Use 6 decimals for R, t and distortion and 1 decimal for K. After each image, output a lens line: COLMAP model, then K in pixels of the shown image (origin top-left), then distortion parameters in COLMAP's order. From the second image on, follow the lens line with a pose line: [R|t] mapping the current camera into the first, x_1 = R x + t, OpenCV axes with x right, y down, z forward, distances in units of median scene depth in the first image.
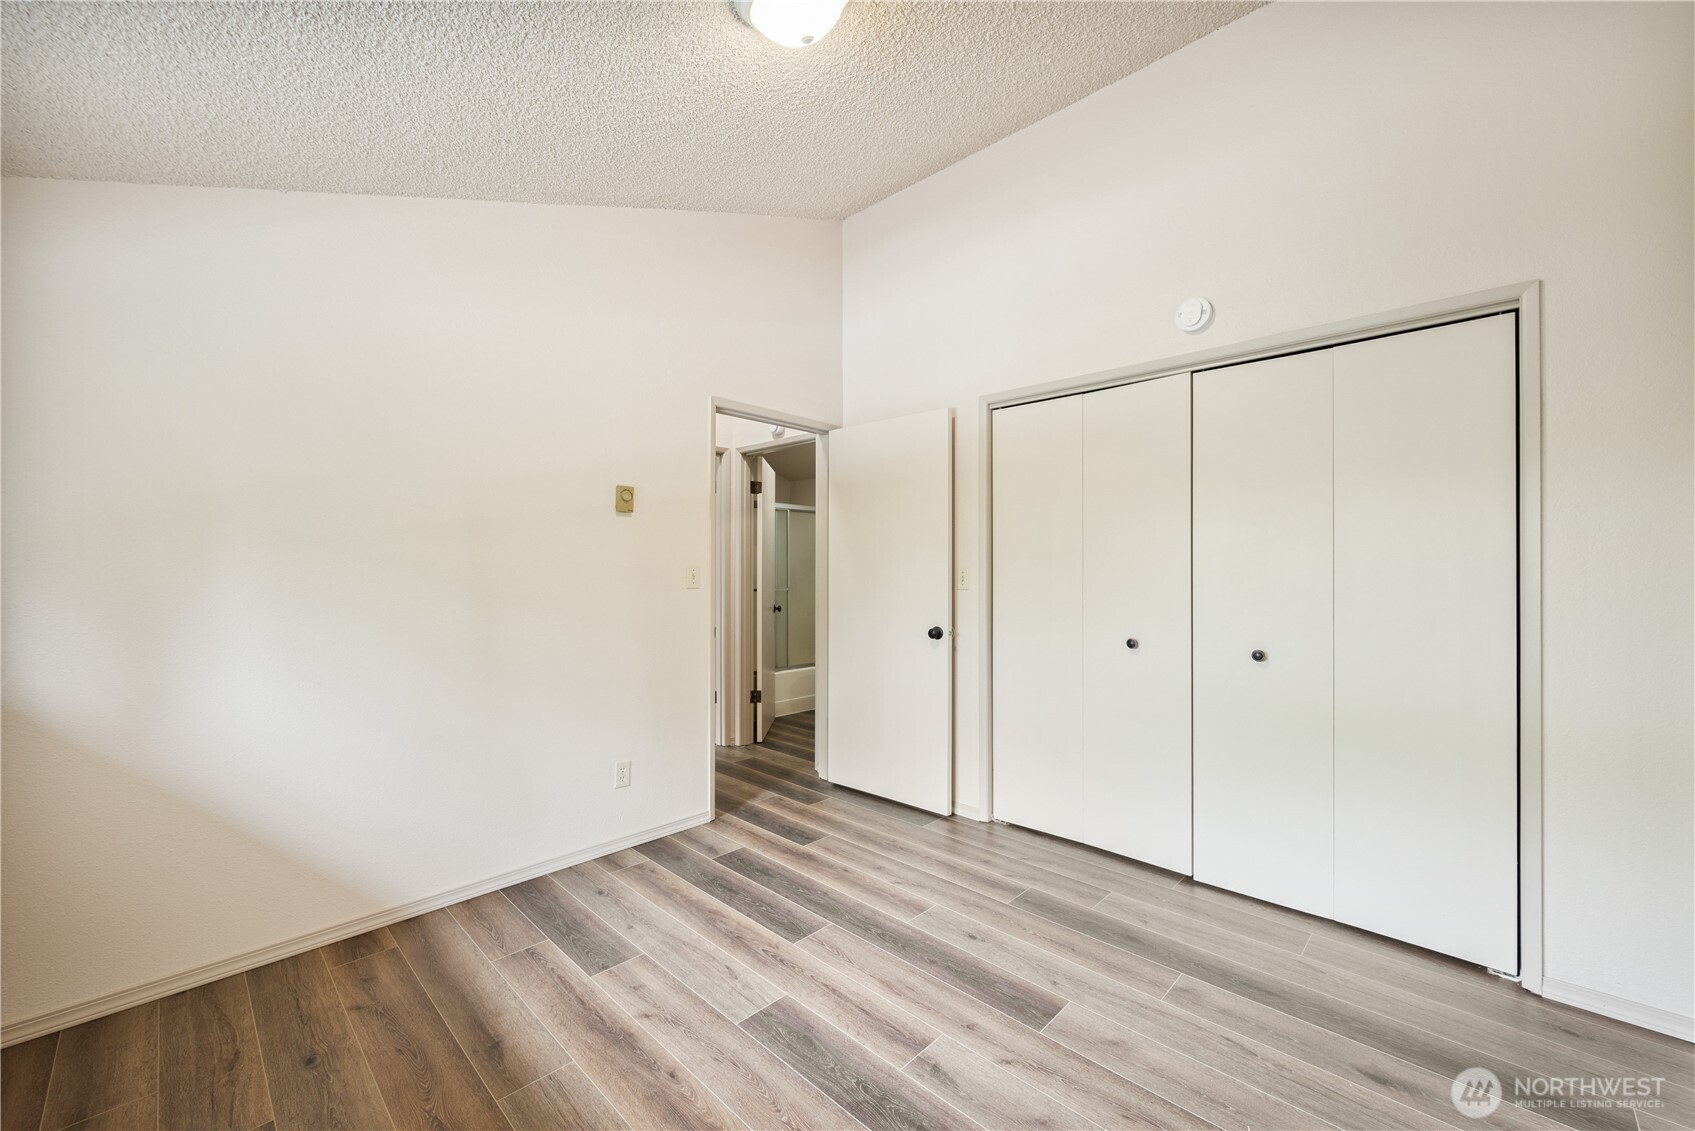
lens RADIAL K [[669.3, 0, 847.5], [0, 669.3, 565.5], [0, 0, 1]] dist [0.000495, 0.000090]
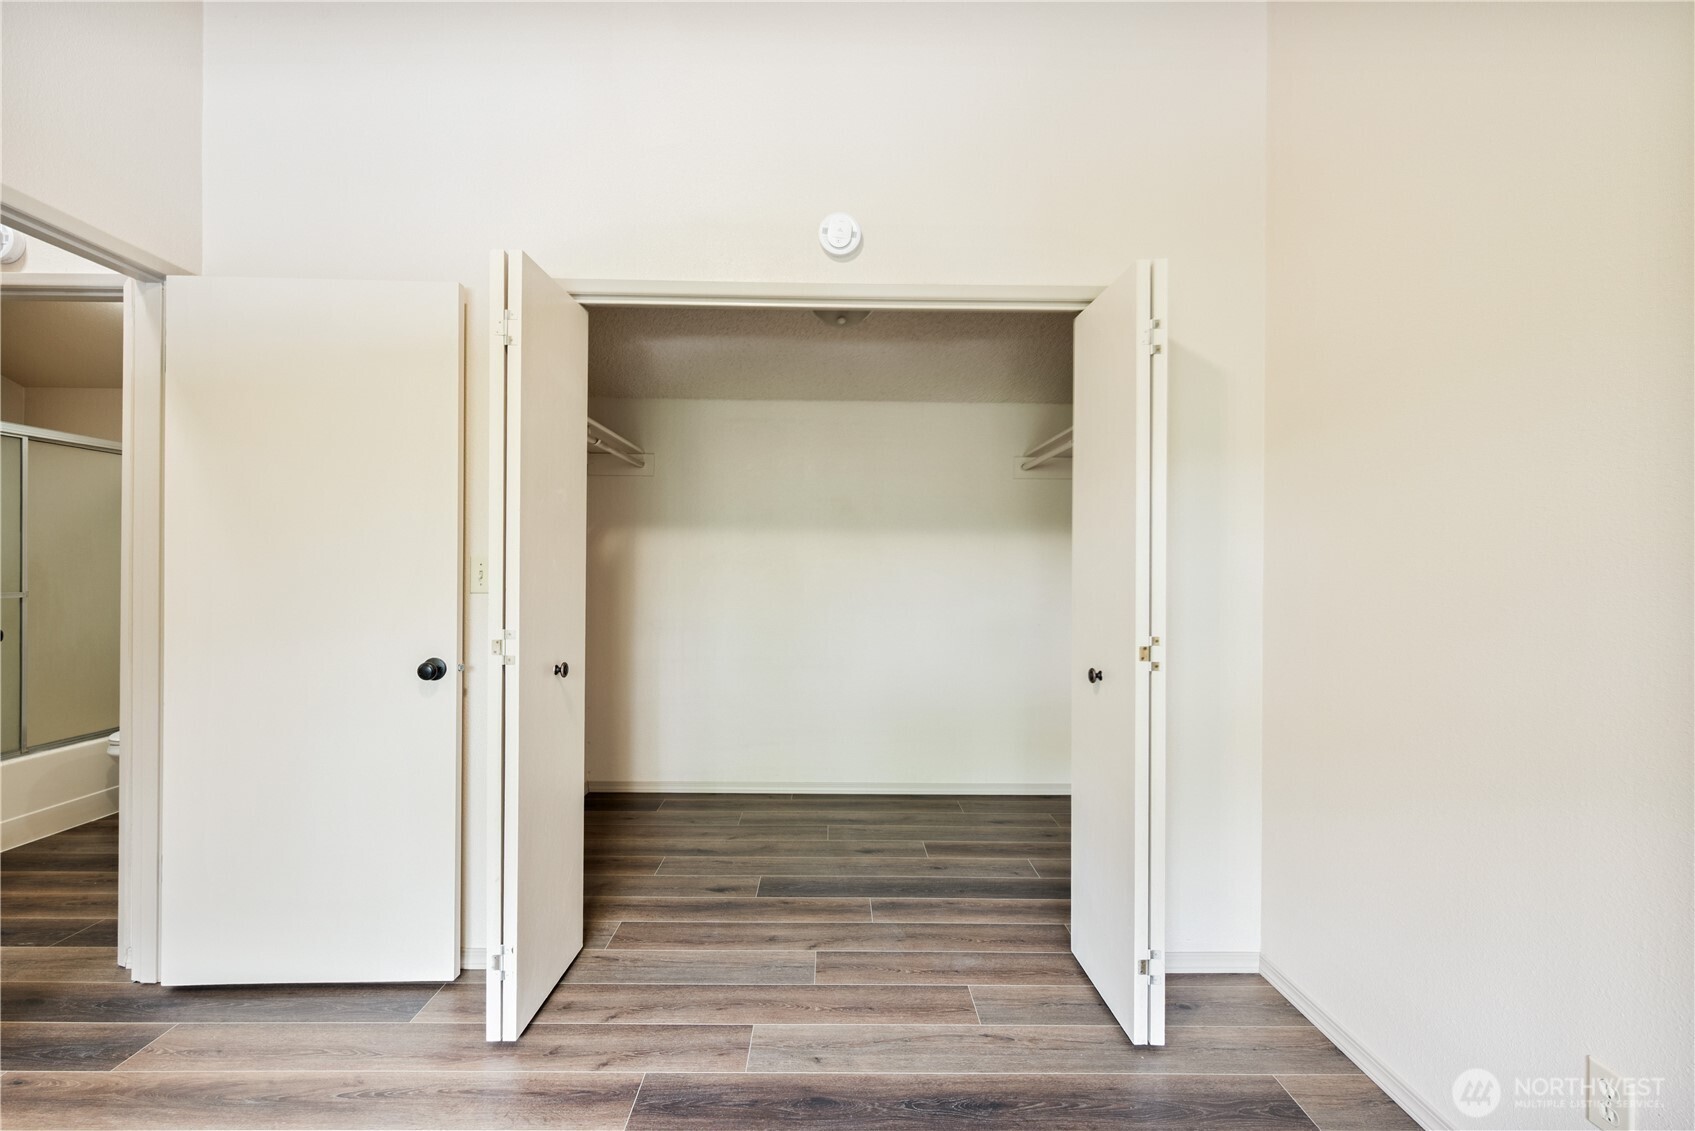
lens RADIAL K [[719.1, 0, 847.5], [0, 719.1, 565.5], [0, 0, 1]] dist [-0.000645, 0.000300]
pose [[0.710749, 0.004361, 0.703432, -0.049431], [-0.013977, 0.999871, 0.007923, 0.001320], [-0.703307, -0.015463, 0.710718, 0.310864]]
